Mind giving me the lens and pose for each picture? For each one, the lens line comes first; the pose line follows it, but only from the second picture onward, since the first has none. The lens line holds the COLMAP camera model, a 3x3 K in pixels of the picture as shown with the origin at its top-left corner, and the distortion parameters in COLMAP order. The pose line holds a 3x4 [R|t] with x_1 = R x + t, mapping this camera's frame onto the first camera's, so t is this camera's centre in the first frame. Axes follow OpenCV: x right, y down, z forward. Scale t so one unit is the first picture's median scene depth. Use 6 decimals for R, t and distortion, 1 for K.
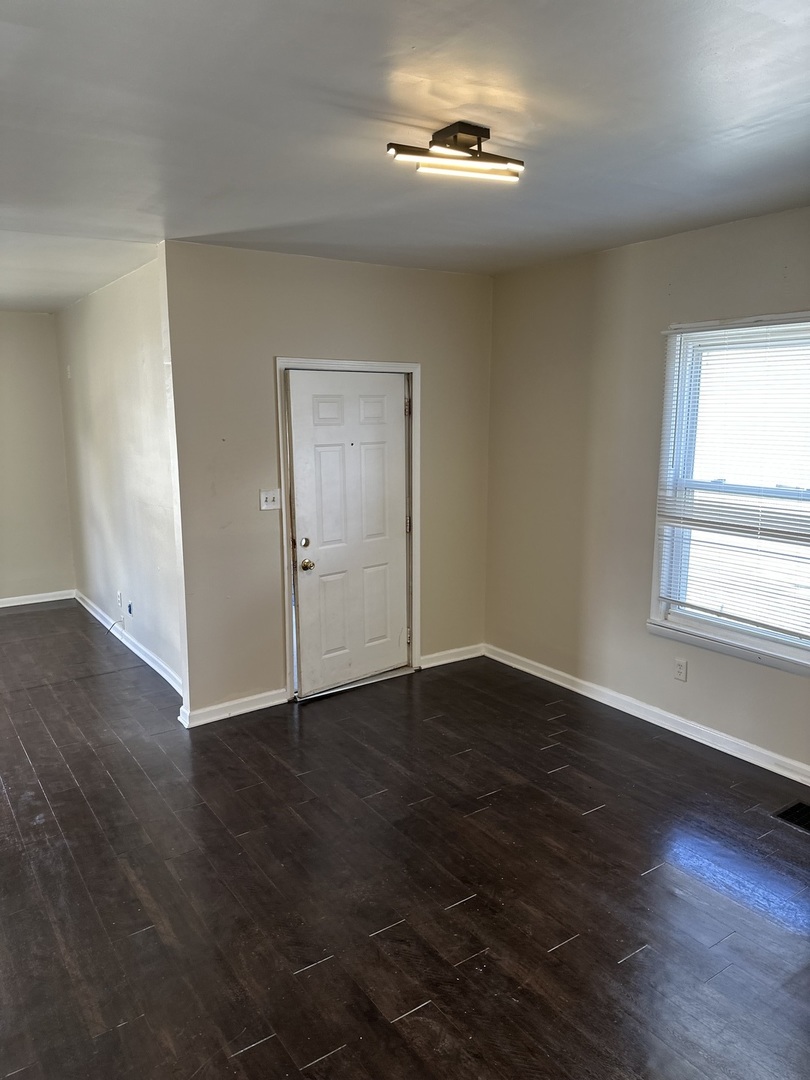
lens RADIAL K [[761.0, 0, 399.6], [0, 761.0, 530.3], [0, 0, 1]] dist [0.058679, -0.060608]
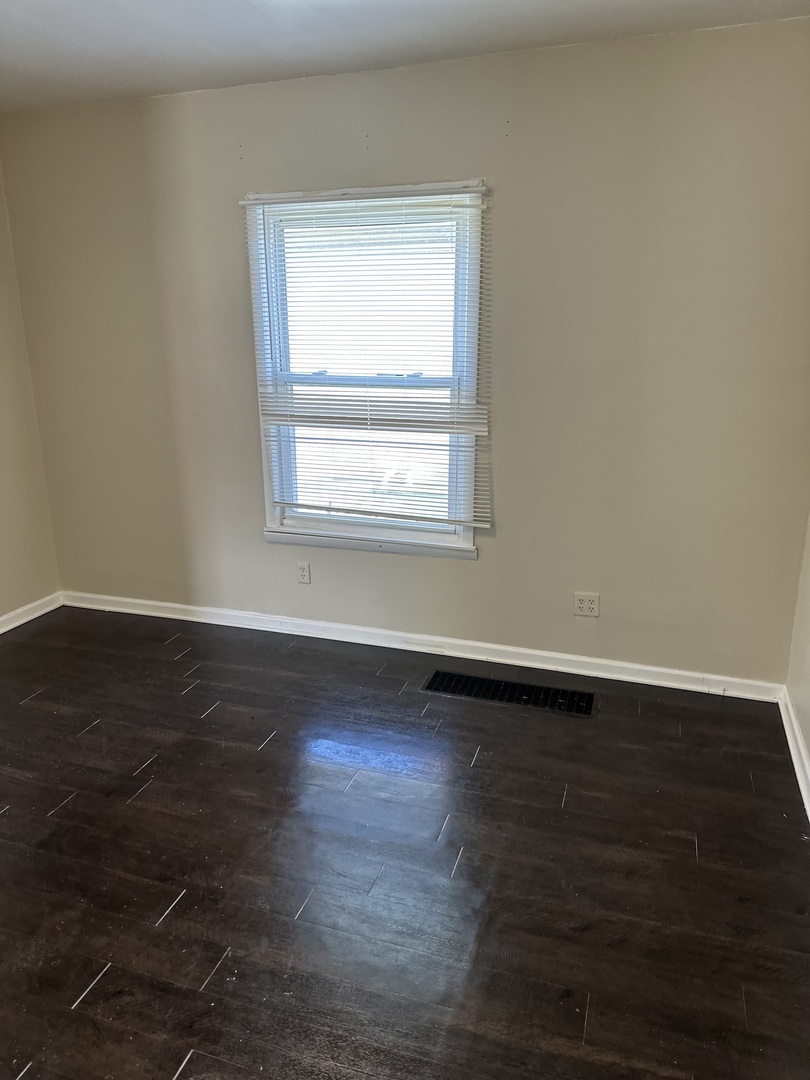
lens RADIAL K [[761.0, 0, 404.5], [0, 761.0, 545.8], [0, 0, 1]] dist [0.058679, -0.060608]
pose [[0.804605, -0.181919, 0.565258, -0.081096], [0.103892, 0.980361, 0.167630, -0.001168], [-0.584651, -0.076150, 0.807703, 0.165120]]
